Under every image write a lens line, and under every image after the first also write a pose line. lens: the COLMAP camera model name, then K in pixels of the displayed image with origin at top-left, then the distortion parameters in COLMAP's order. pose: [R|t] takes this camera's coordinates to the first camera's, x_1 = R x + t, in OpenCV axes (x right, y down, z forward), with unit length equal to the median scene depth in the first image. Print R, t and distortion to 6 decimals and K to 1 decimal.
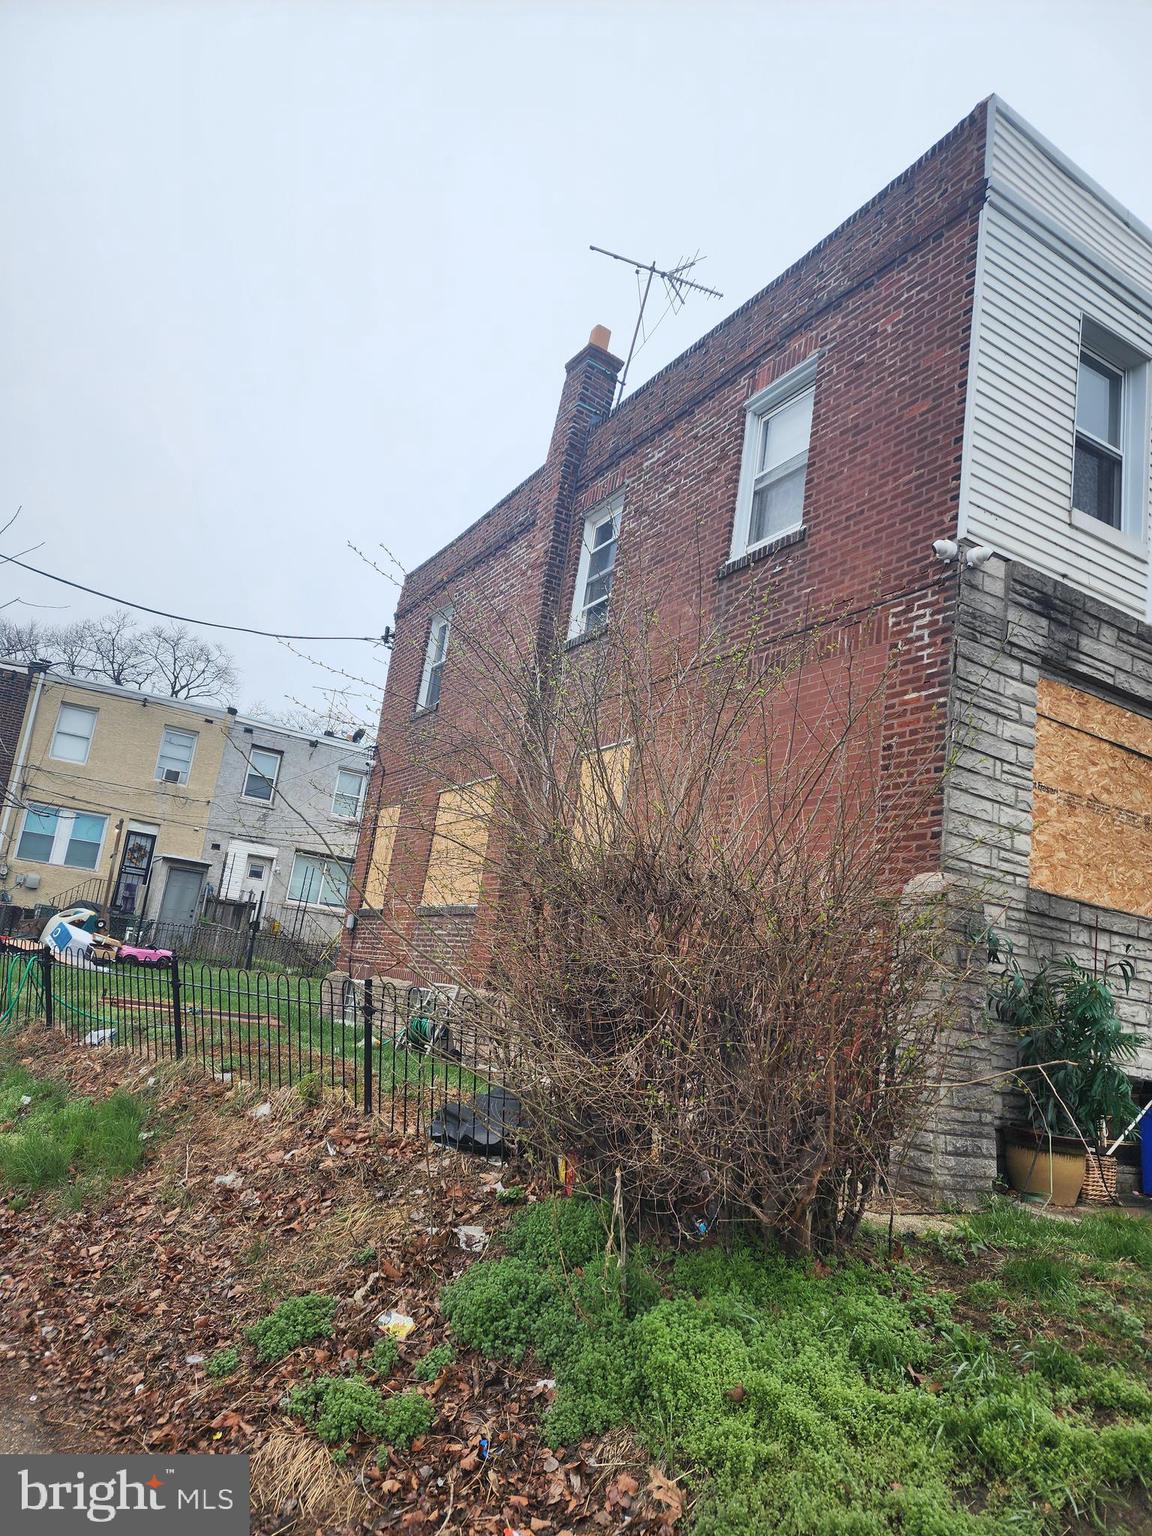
lens RADIAL K [[1032.9, 0, 576.0], [0, 1032.9, 768.0], [0, 0, 1]] dist [0.071285, -0.079579]
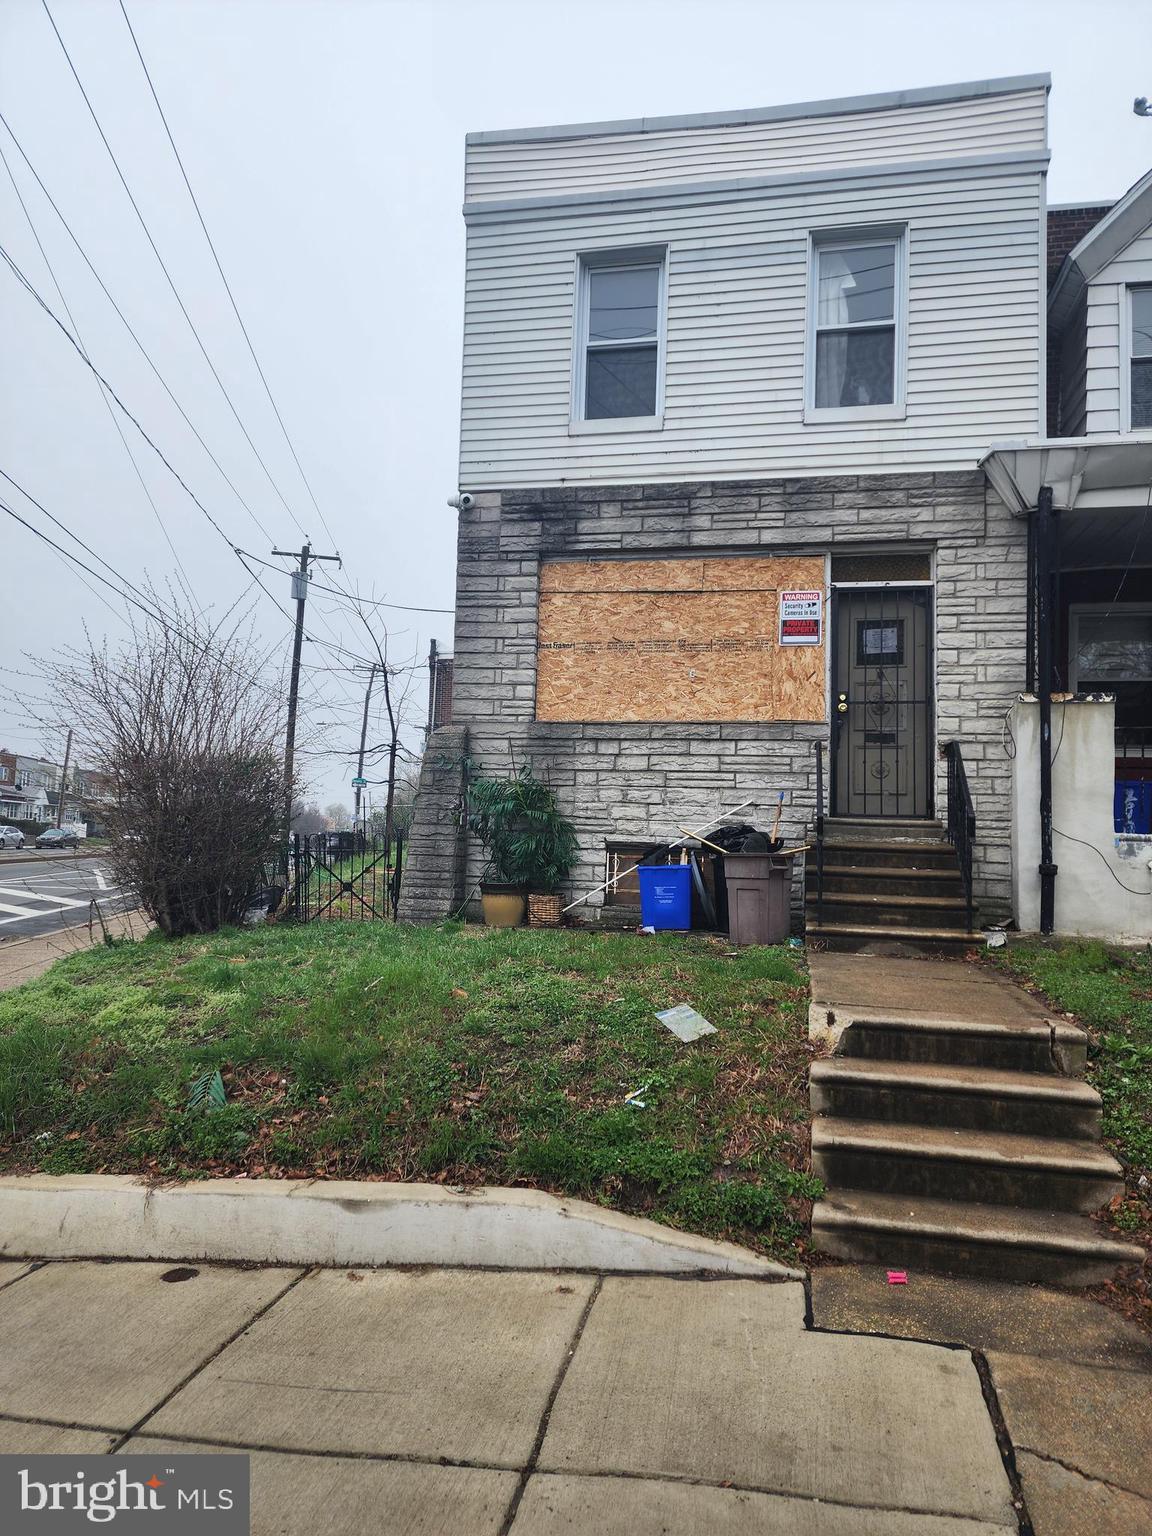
lens RADIAL K [[1032.9, 0, 576.0], [0, 1032.9, 768.0], [0, 0, 1]] dist [0.071285, -0.079579]
pose [[0.741281, -0.156277, -0.652748, 1.346007], [0.218451, 0.975741, 0.014473, 0.163867], [0.634651, -0.153322, 0.757437, -0.037962]]
